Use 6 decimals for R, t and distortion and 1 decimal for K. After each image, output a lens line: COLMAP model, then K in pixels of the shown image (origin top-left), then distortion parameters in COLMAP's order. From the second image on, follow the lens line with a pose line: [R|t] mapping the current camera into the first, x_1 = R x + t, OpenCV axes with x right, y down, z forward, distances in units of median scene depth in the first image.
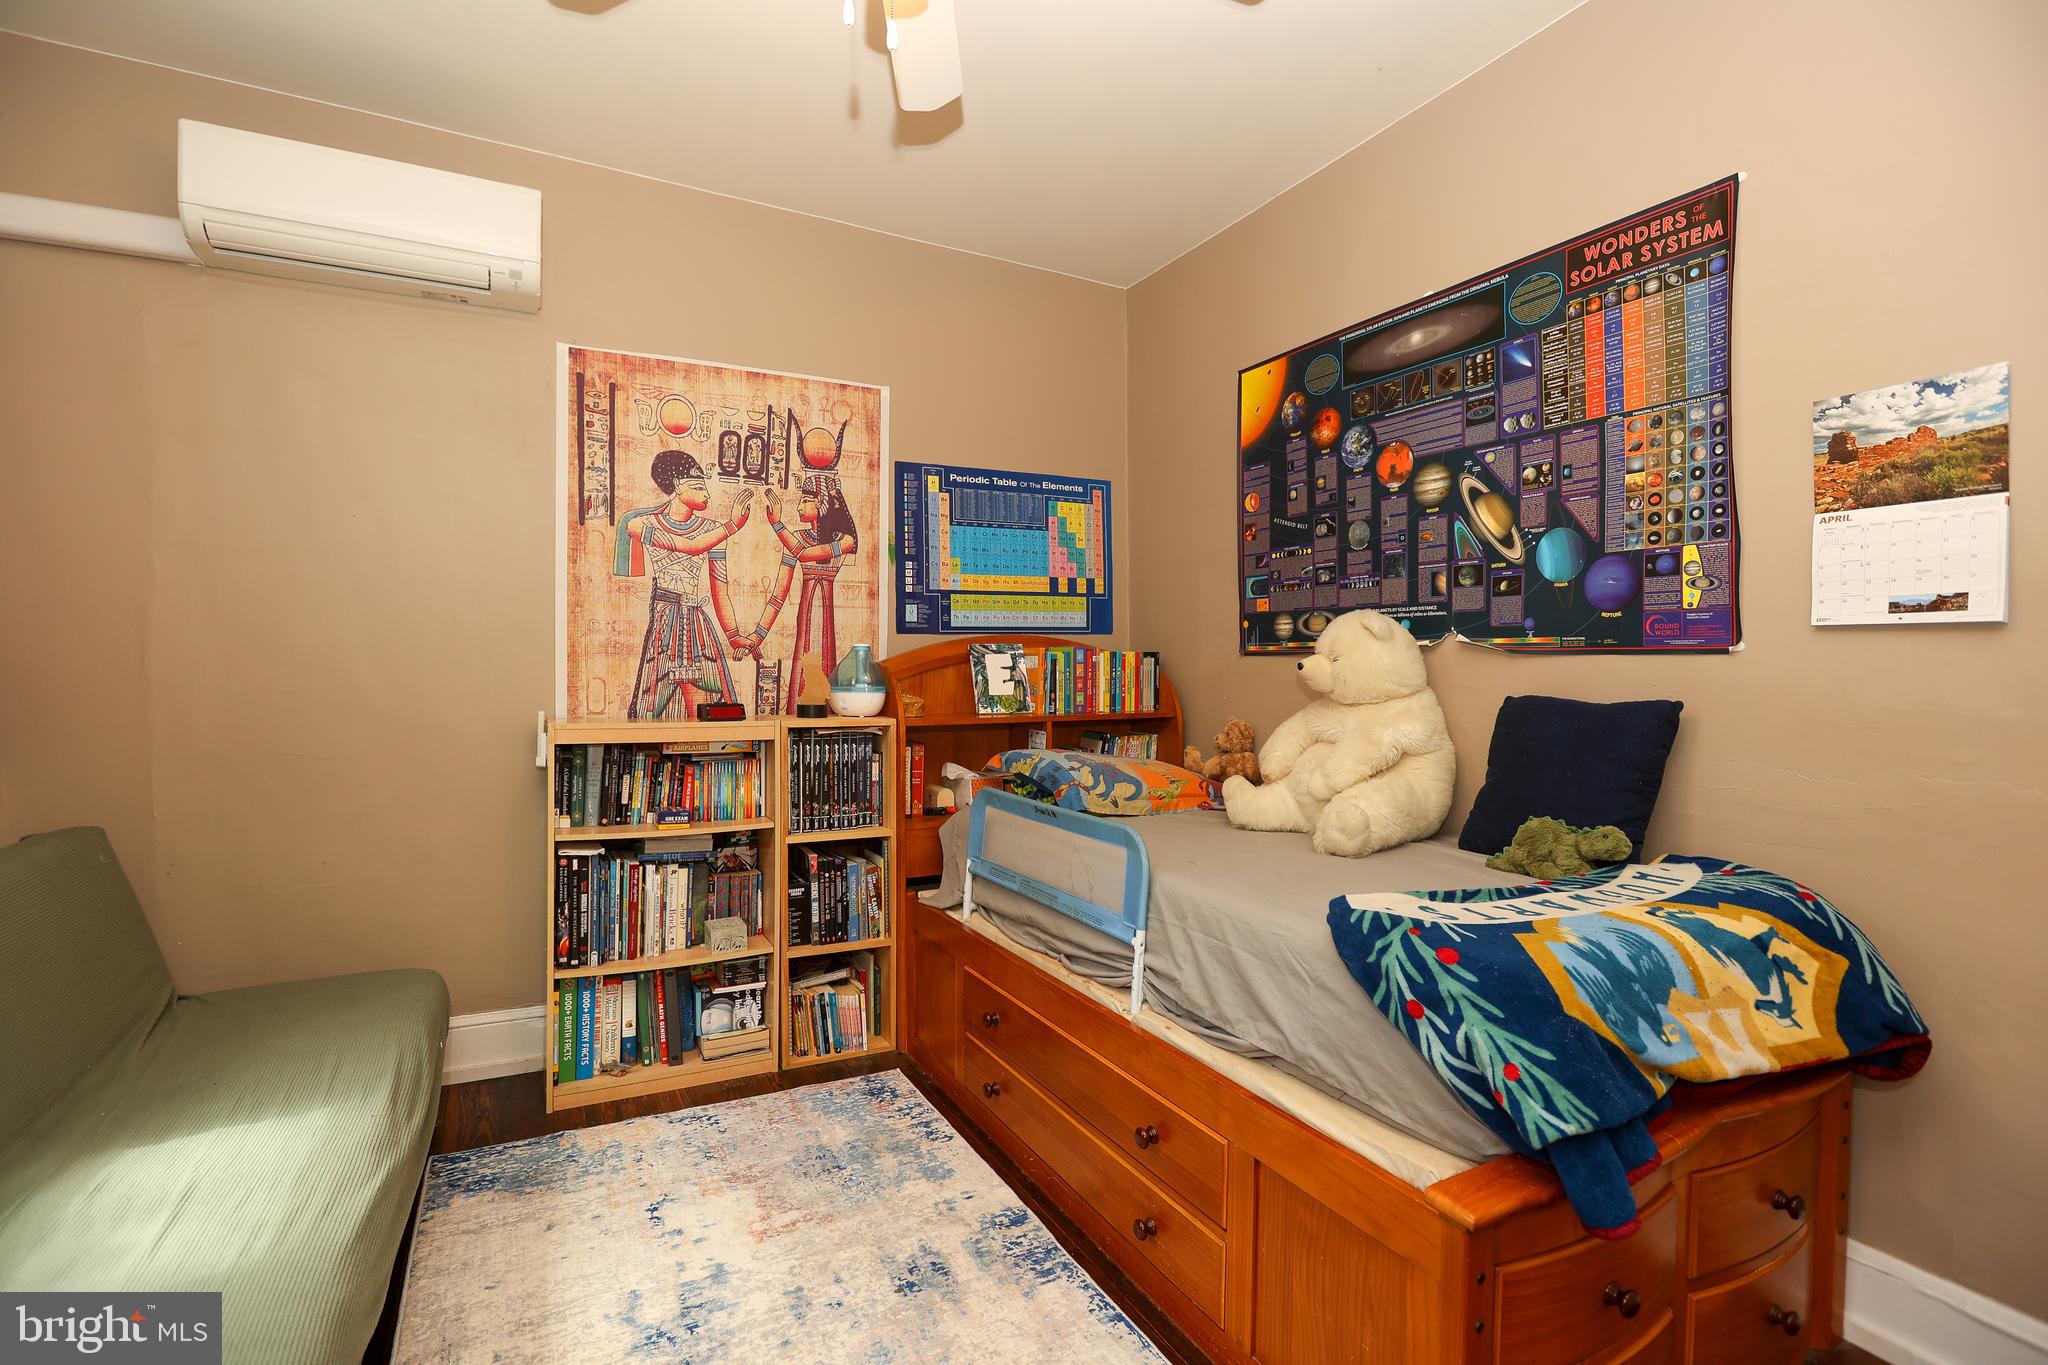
lens RADIAL K [[955.6, 0, 989.4], [0, 955.6, 654.5], [0, 0, 1]] dist [-0.042748, 0.021277]
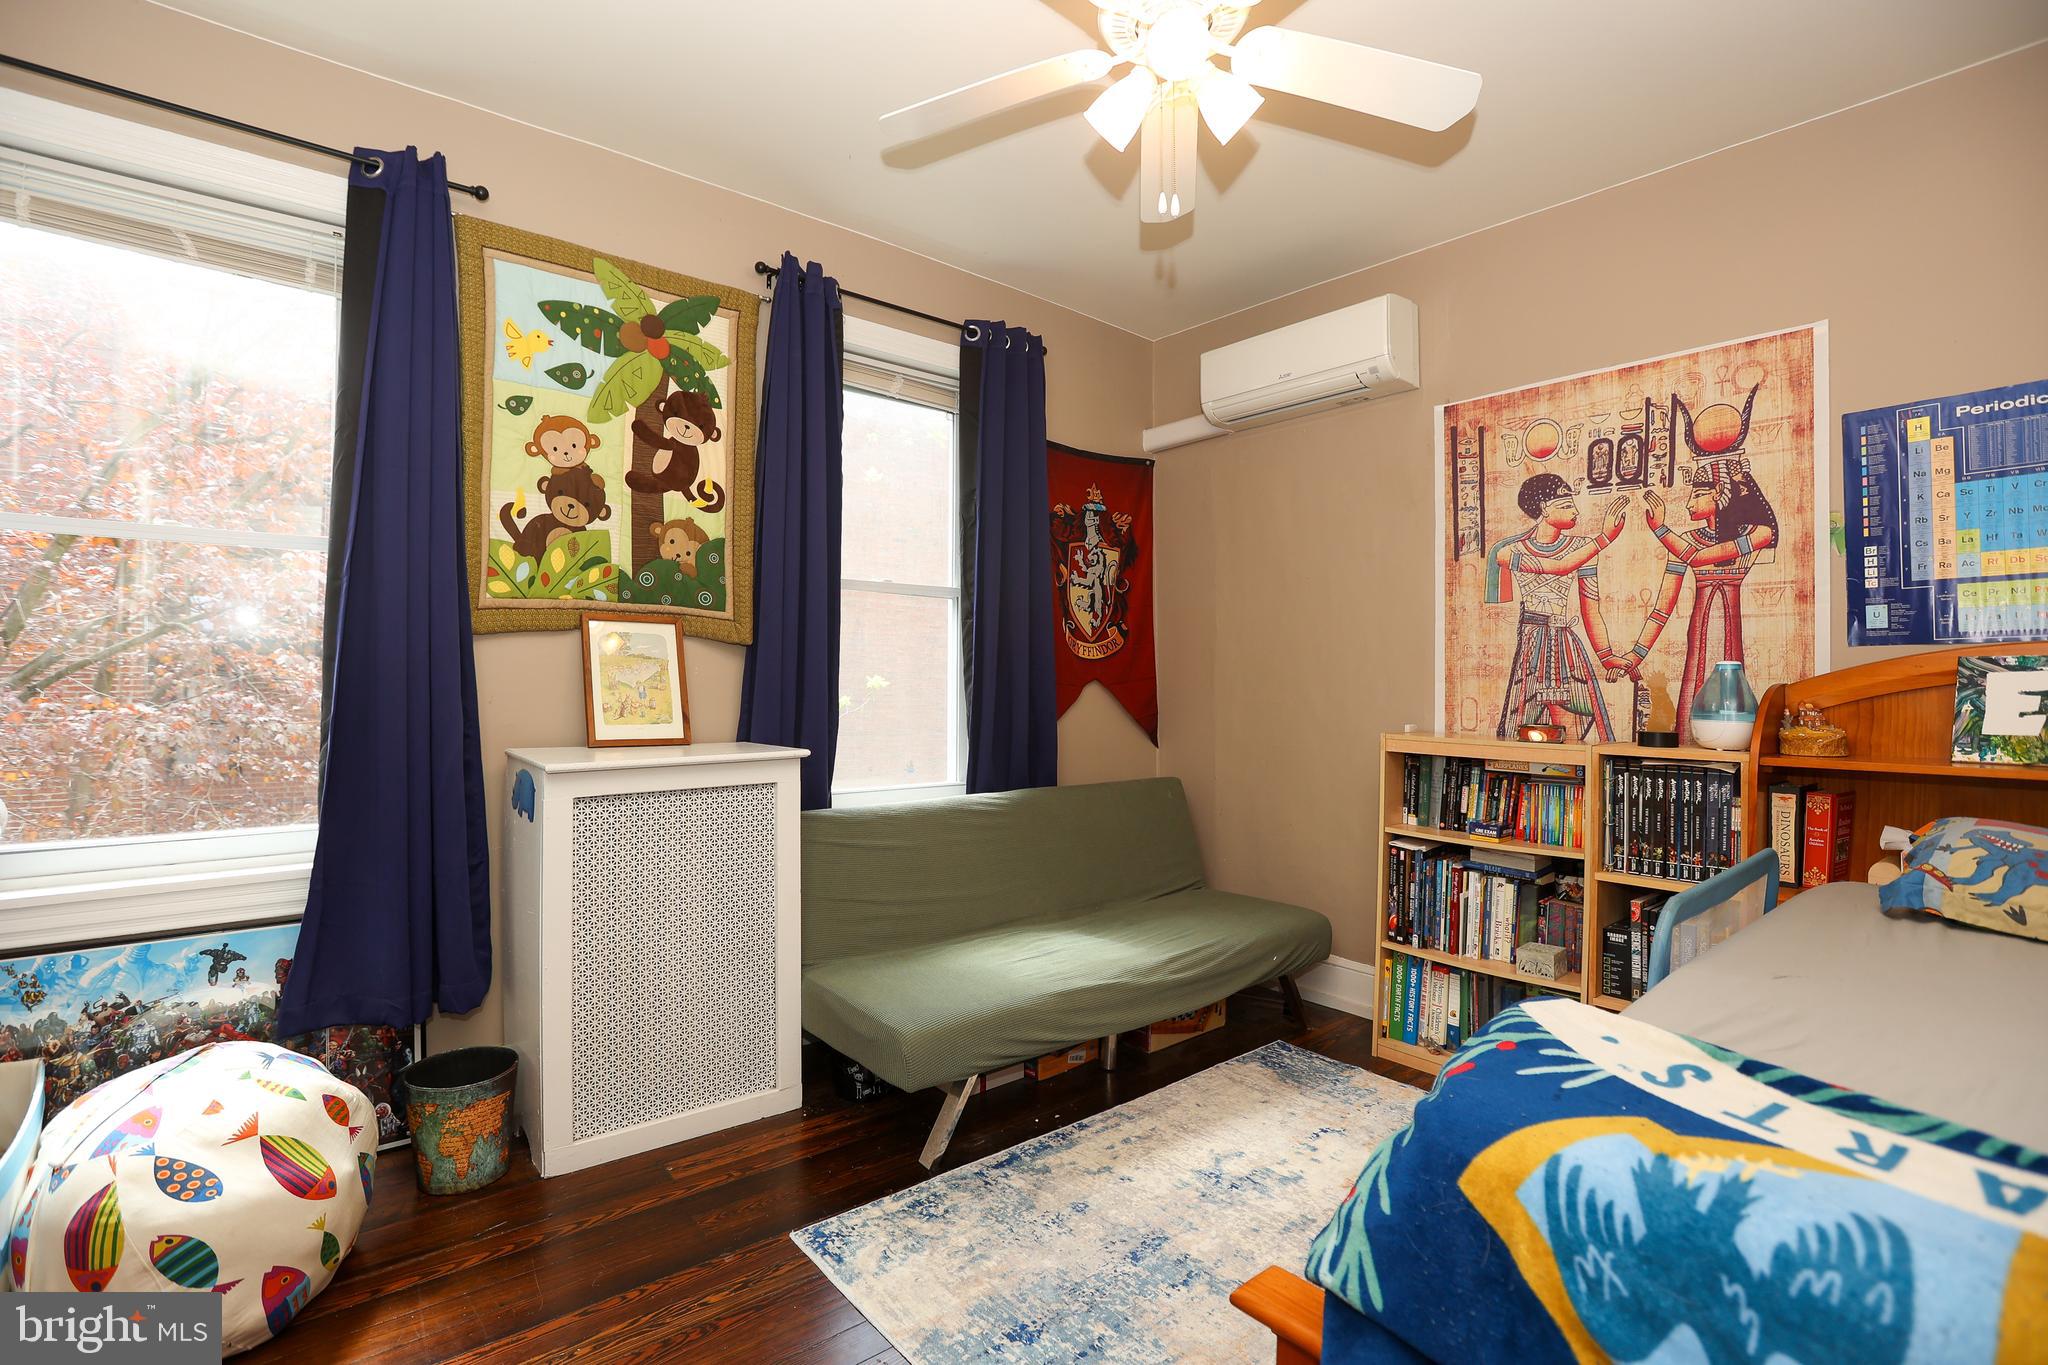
lens RADIAL K [[955.6, 0, 989.4], [0, 955.6, 654.5], [0, 0, 1]] dist [-0.042748, 0.021277]
pose [[0.210450, -0.029900, -0.977147, 0.522816], [0.000900, 0.999538, -0.030391, 0.007025], [0.977604, 0.005516, 0.210379, 0.216203]]
